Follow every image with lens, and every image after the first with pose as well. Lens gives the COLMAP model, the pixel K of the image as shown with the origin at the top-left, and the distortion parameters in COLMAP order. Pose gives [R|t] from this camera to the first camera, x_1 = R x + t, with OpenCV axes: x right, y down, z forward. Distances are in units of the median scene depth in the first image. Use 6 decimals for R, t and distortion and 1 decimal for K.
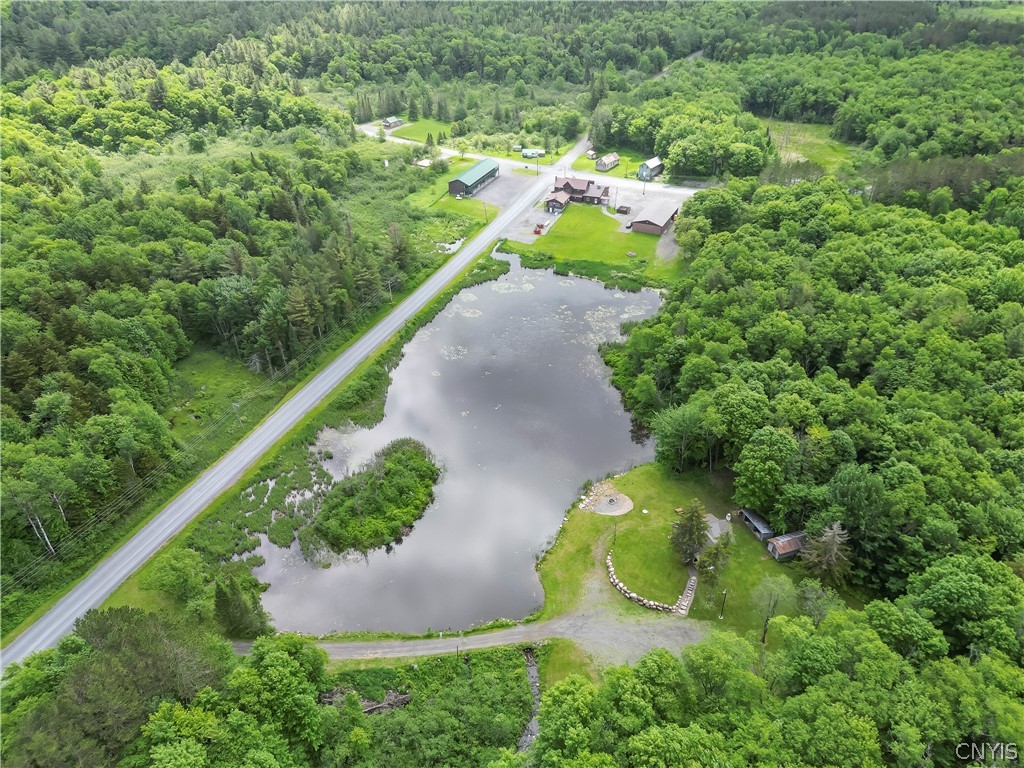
lens RADIAL K [[716.6, 0, 514.2], [0, 716.6, 387.7], [0, 0, 1]] dist [0.092847, -0.096764]
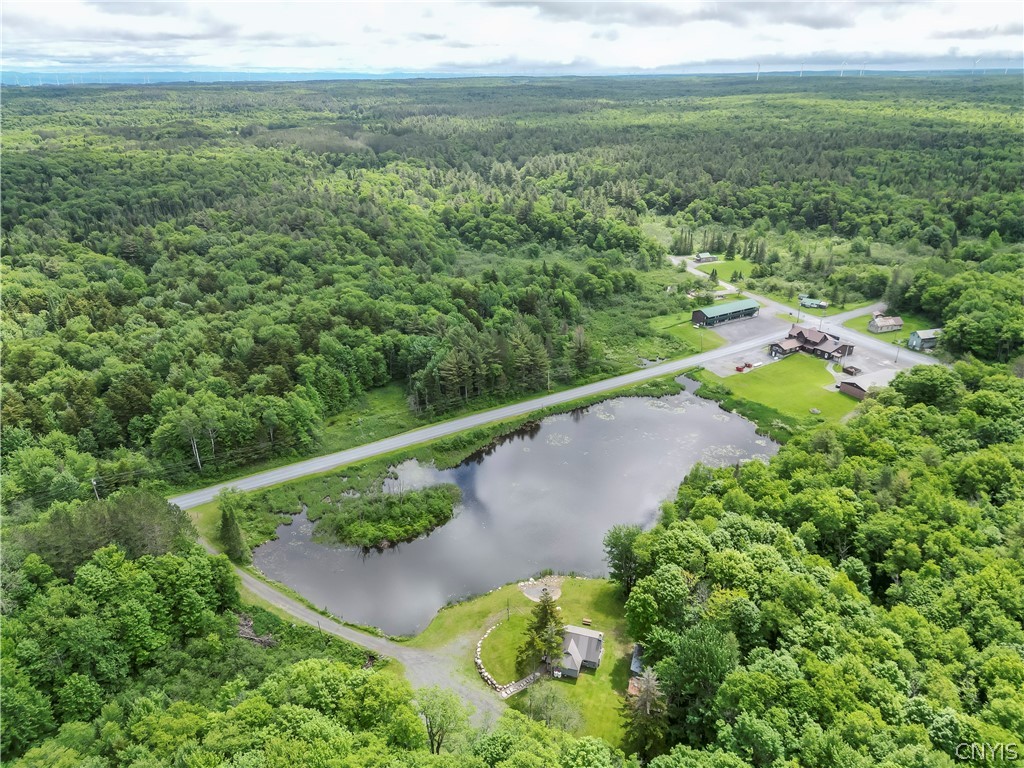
lens RADIAL K [[716.6, 0, 514.2], [0, 716.6, 387.7], [0, 0, 1]] dist [0.092847, -0.096764]
pose [[0.805677, 0.236979, -0.542887, 0.309243], [-0.328762, 0.941267, -0.077024, -0.012280], [0.492748, 0.240537, 0.836266, 0.016185]]
